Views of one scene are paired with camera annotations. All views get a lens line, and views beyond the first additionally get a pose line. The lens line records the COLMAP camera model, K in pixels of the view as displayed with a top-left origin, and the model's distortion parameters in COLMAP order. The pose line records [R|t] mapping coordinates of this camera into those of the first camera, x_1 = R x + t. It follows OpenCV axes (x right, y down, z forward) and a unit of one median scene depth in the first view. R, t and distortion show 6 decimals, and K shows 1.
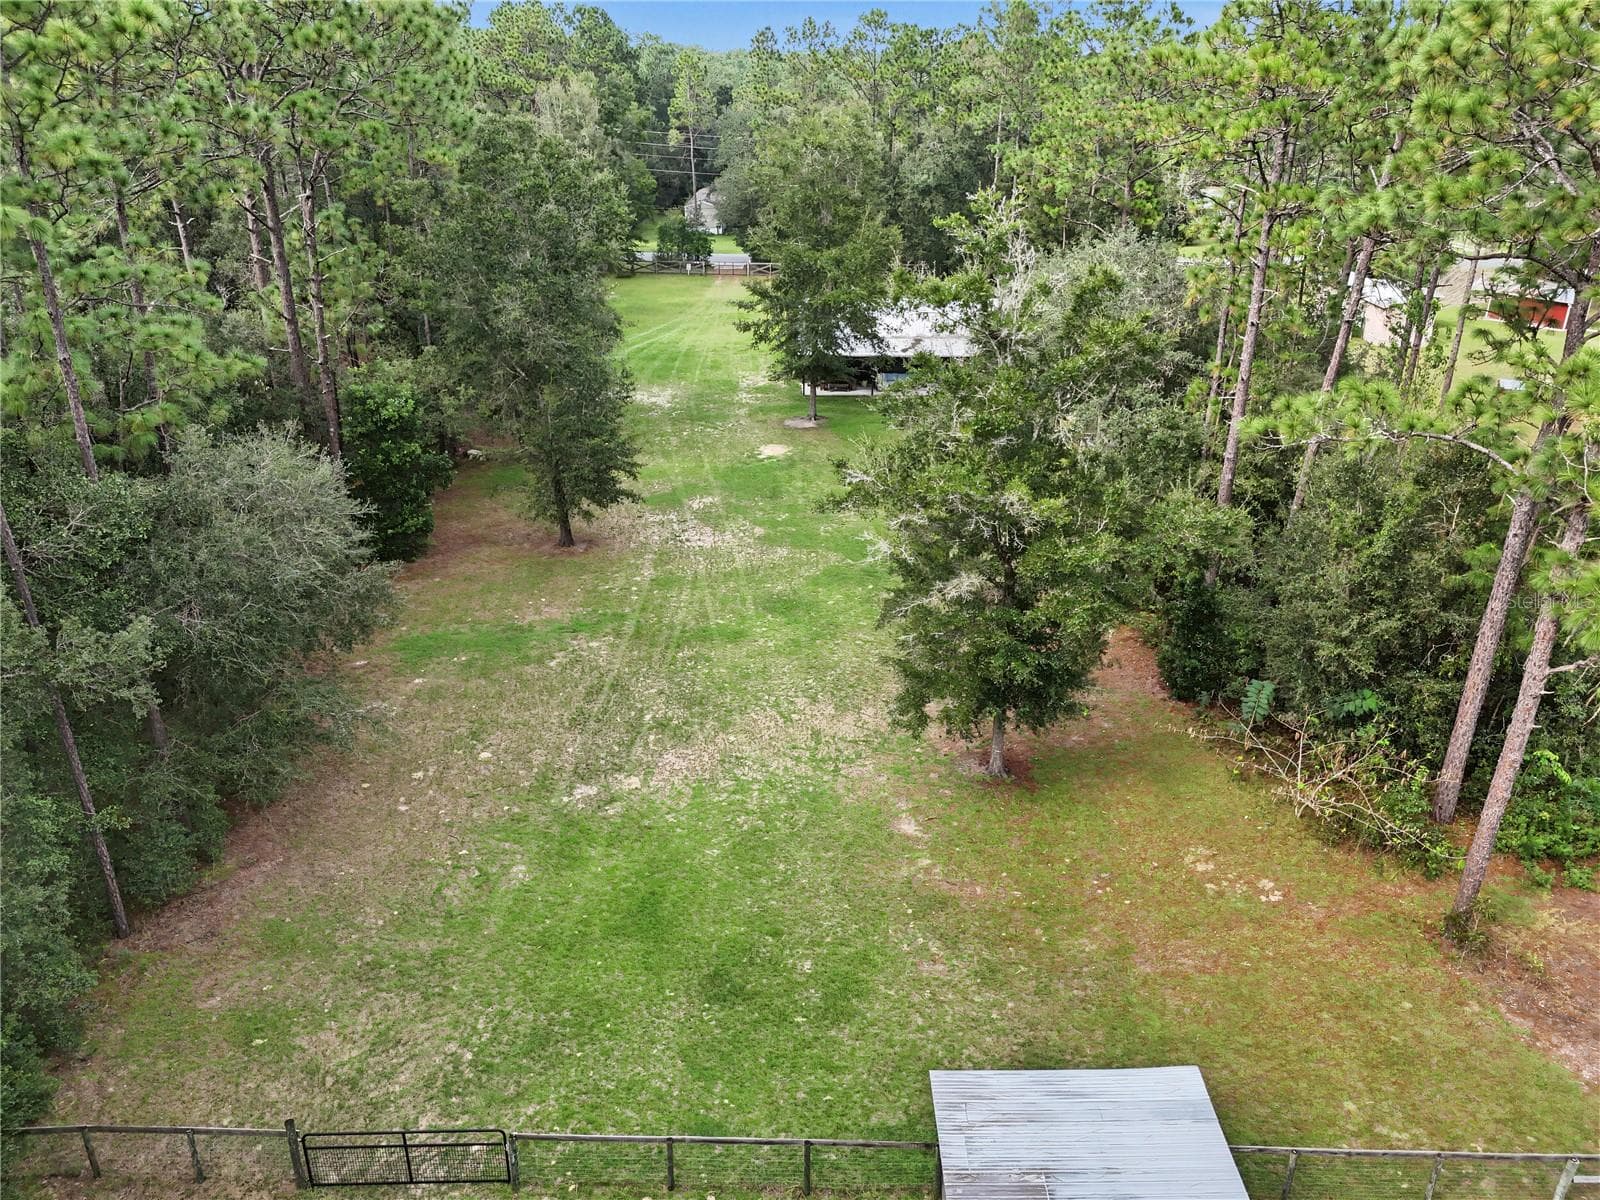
lens RADIAL K [[1201.7, 0, 798.5], [0, 1201.7, 598.7], [0, 0, 1]] dist [0.056574, -0.050759]
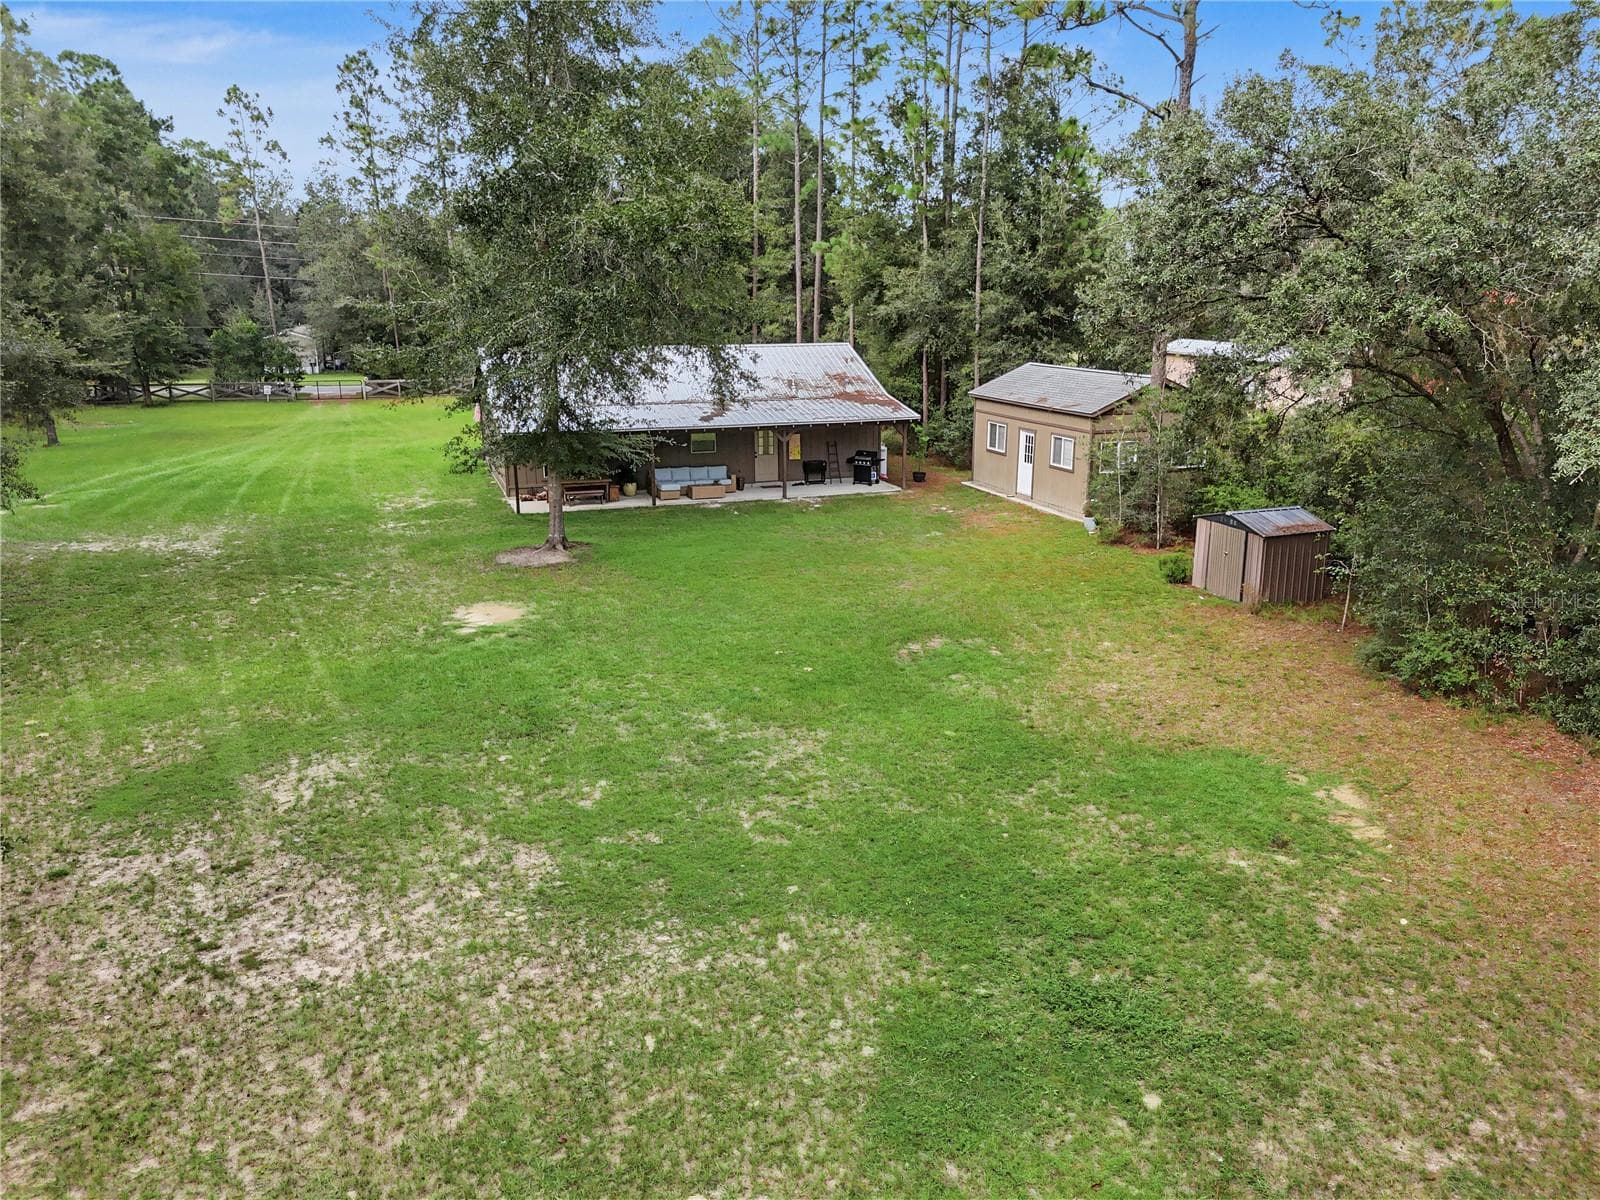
lens RADIAL K [[1201.7, 0, 802.2], [0, 1201.7, 604.2], [0, 0, 1]] dist [0.056574, -0.050759]
pose [[0.949608, -0.091346, 0.299834, -0.041992], [0.137233, 0.981199, -0.135703, -0.055426], [-0.281800, 0.170012, 0.944290, 0.568927]]
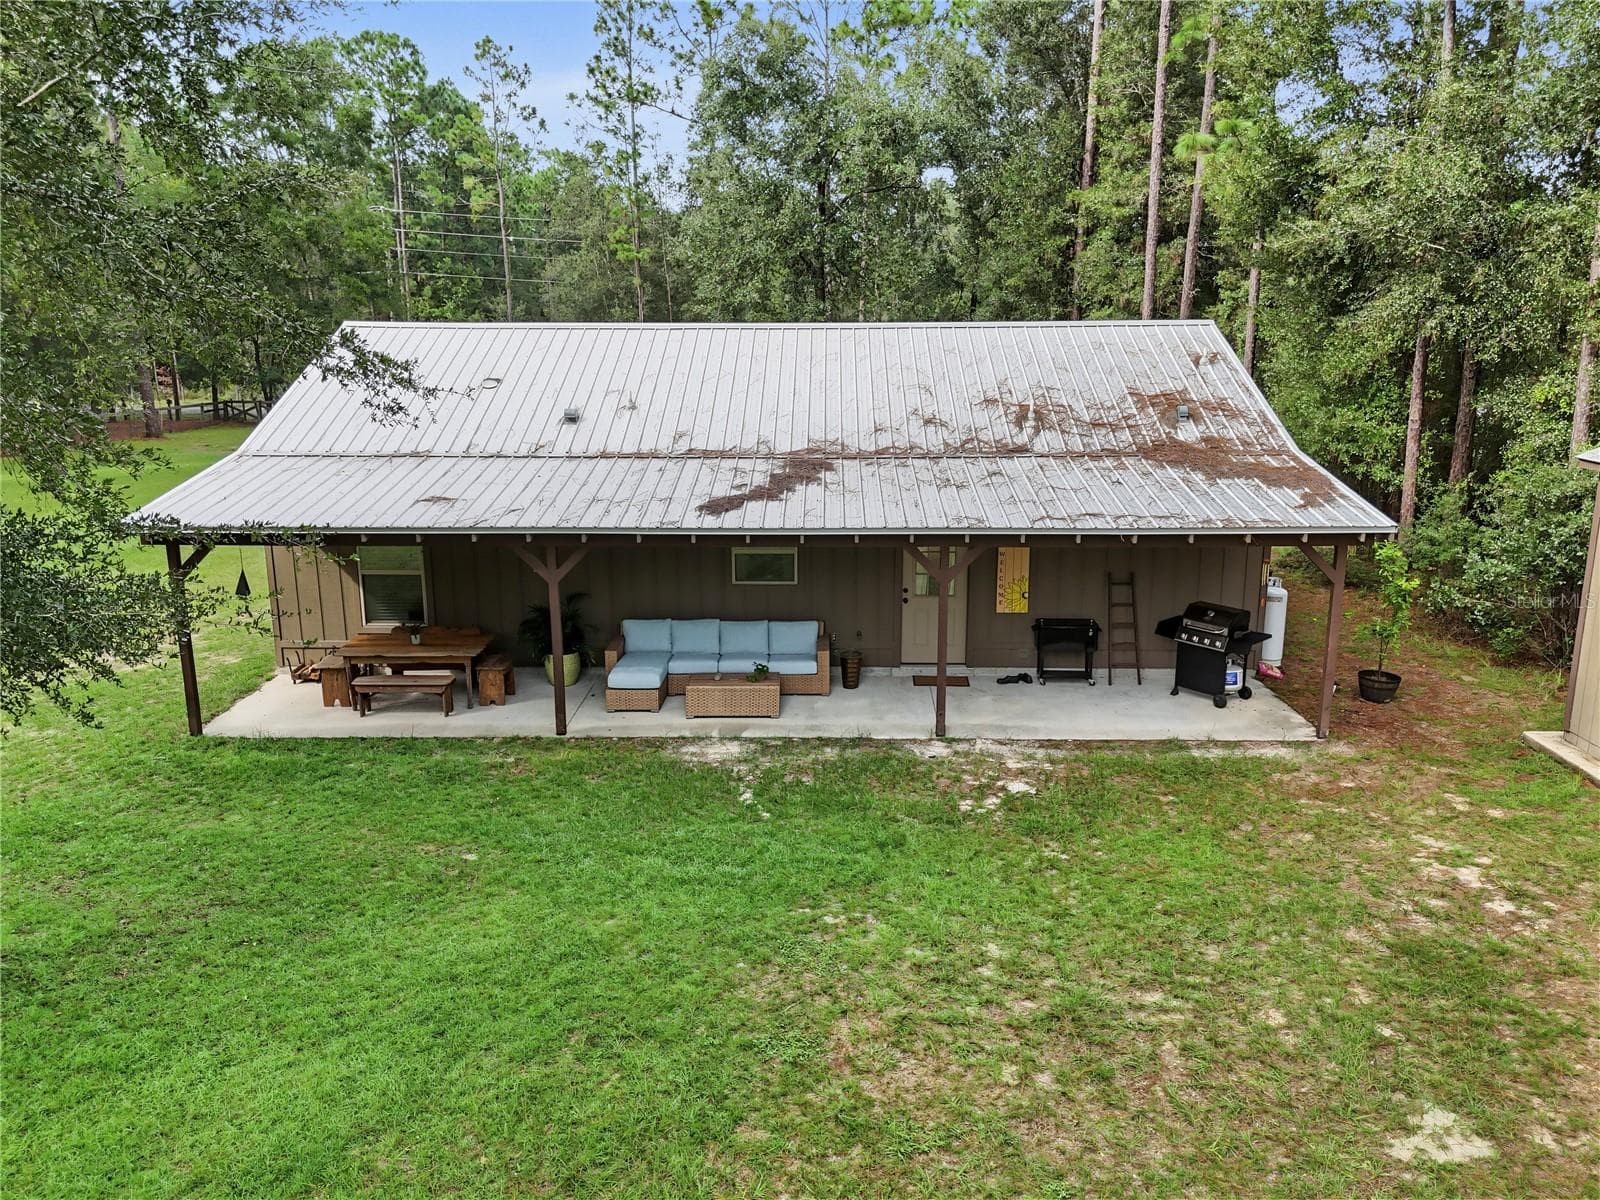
lens RADIAL K [[1201.7, 0, 795.8], [0, 1201.7, 601.9], [0, 0, 1]] dist [0.056574, -0.050759]
pose [[0.999263, -0.001178, -0.038377, 0.120166], [-0.006112, 0.981902, -0.189292, -0.175779], [0.037905, 0.189387, 0.981171, 0.925115]]
